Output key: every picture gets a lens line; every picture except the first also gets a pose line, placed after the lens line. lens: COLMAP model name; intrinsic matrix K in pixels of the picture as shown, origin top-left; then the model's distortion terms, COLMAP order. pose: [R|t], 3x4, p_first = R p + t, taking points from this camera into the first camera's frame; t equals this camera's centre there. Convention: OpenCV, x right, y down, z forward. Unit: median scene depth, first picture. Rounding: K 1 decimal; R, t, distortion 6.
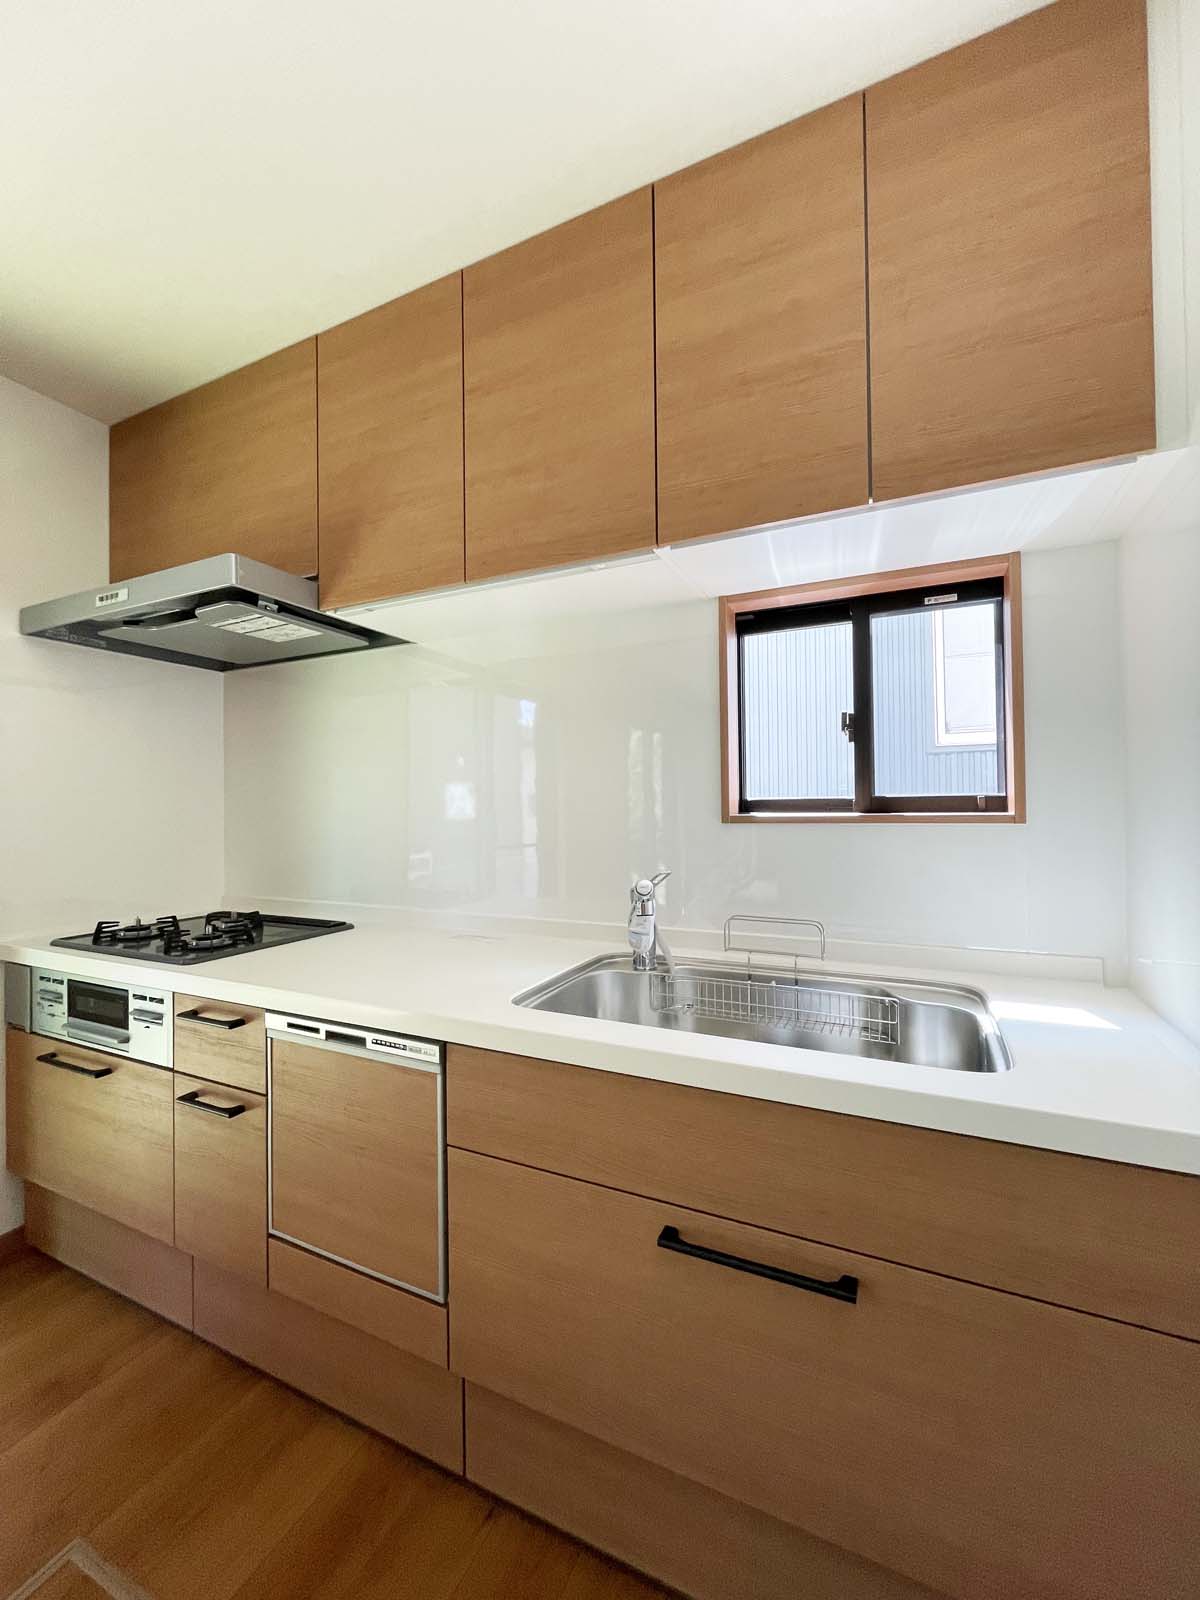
lens RADIAL K [[652.8, 0, 600.0], [0, 652.8, 800.0], [0, 0, 1]] dist [0.002697, -0.000063]
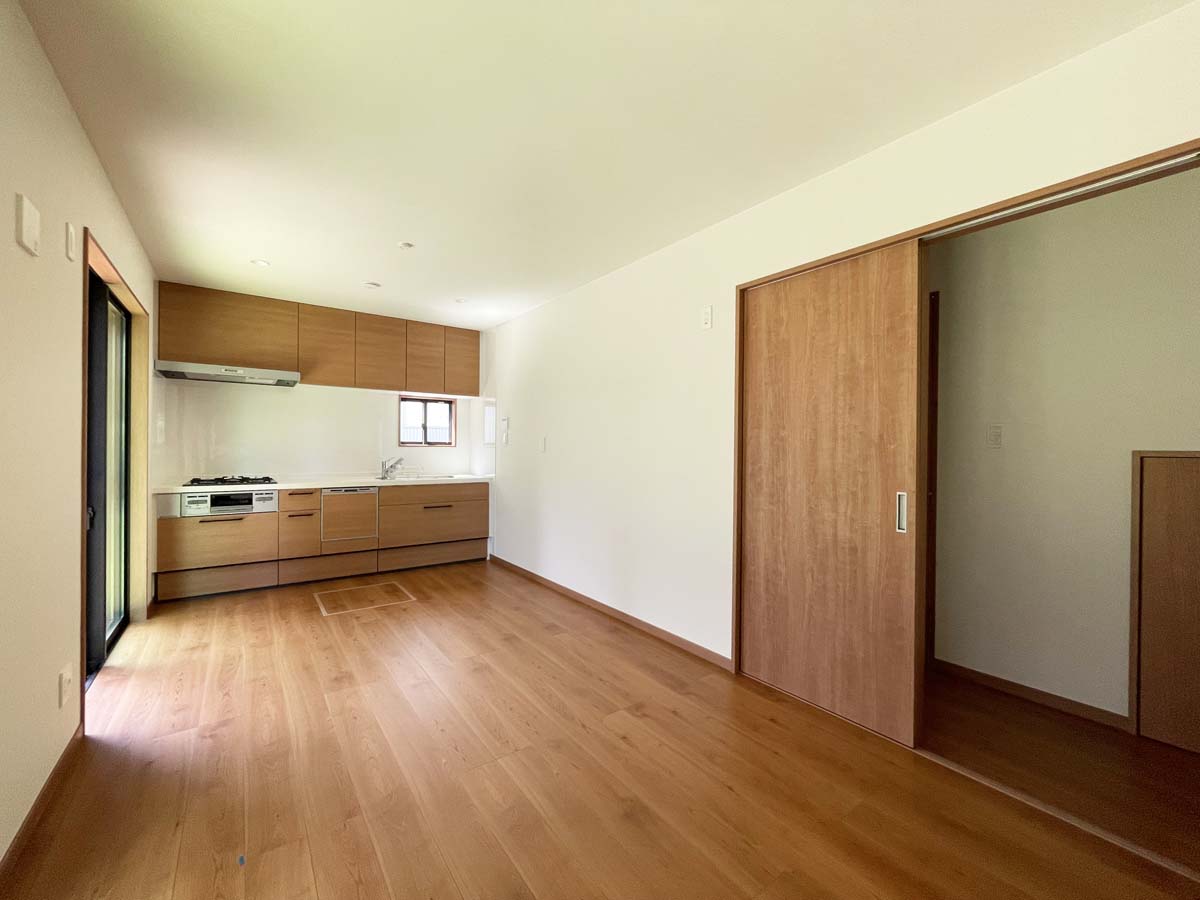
lens RADIAL K [[487.5, 0, 600.0], [0, 487.5, 450.0], [0, 0, 1]] dist [-0.000296, 0.000076]
pose [[0.470158, 0.010978, 0.882514, -2.109785], [-0.024902, 0.999690, 0.000831, 0.022309], [-0.882231, -0.022367, 0.470286, -1.767496]]
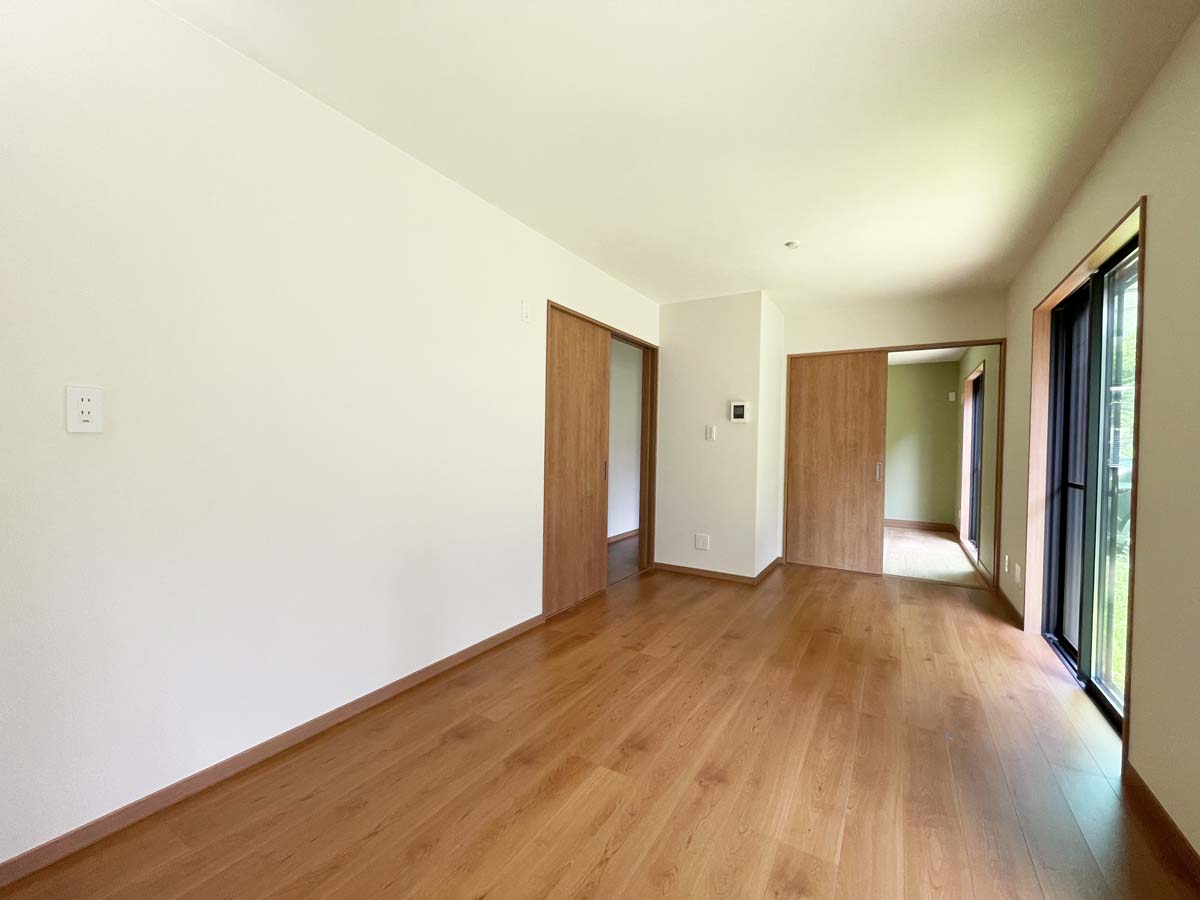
lens RADIAL K [[487.5, 0, 600.0], [0, 487.5, 450.0], [0, 0, 1]] dist [-0.000296, 0.000076]
pose [[-0.994666, -0.008150, 0.102827, -0.832247], [-0.008089, 0.999967, 0.001006, 0.059830], [-0.102832, 0.000169, -0.994699, 0.590433]]
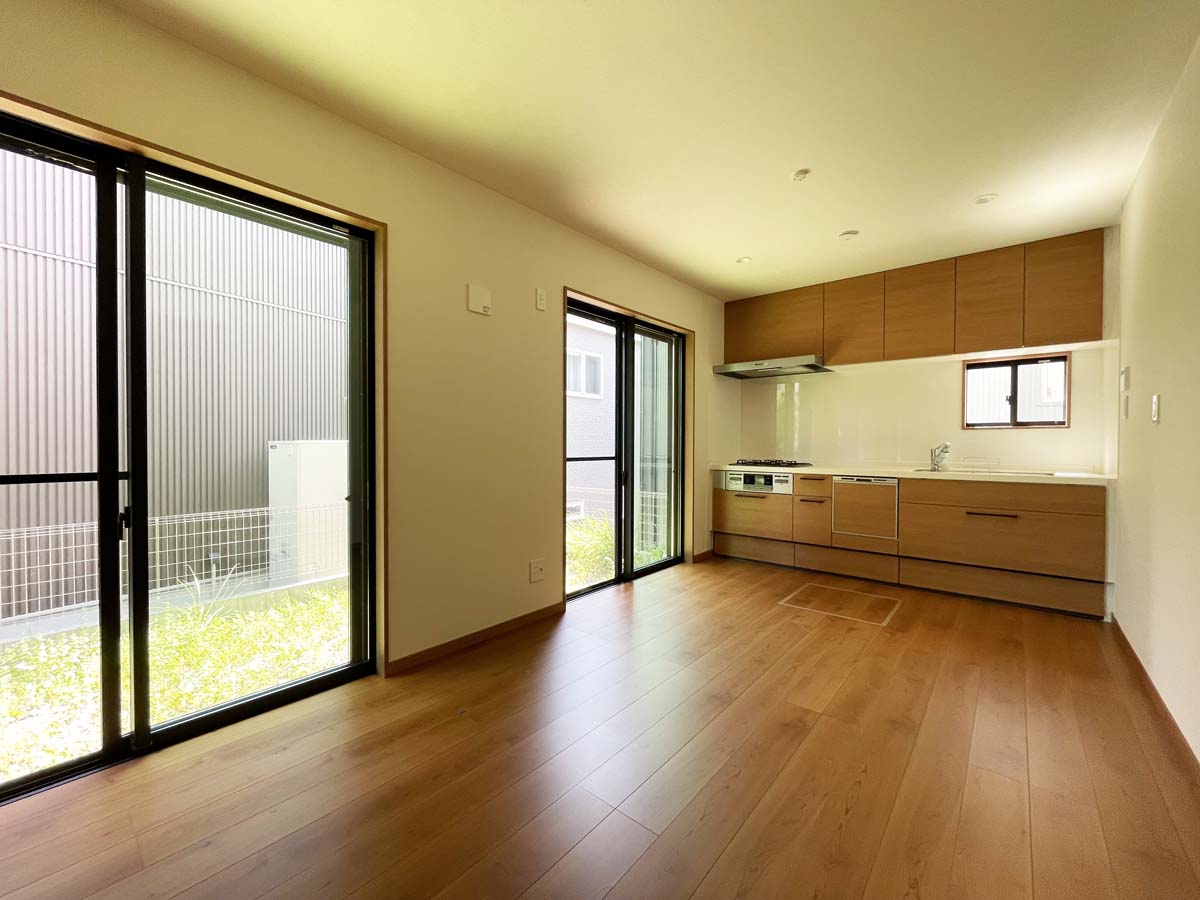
lens RADIAL K [[489.6, 0, 600.0], [0, 489.6, 450.0], [0, 0, 1]] dist [0.002697, -0.000063]
pose [[0.966946, 0.015466, -0.254514, -0.962839], [-0.008439, 0.999553, 0.028676, 0.083483], [0.254843, -0.025580, 0.966644, -1.887348]]
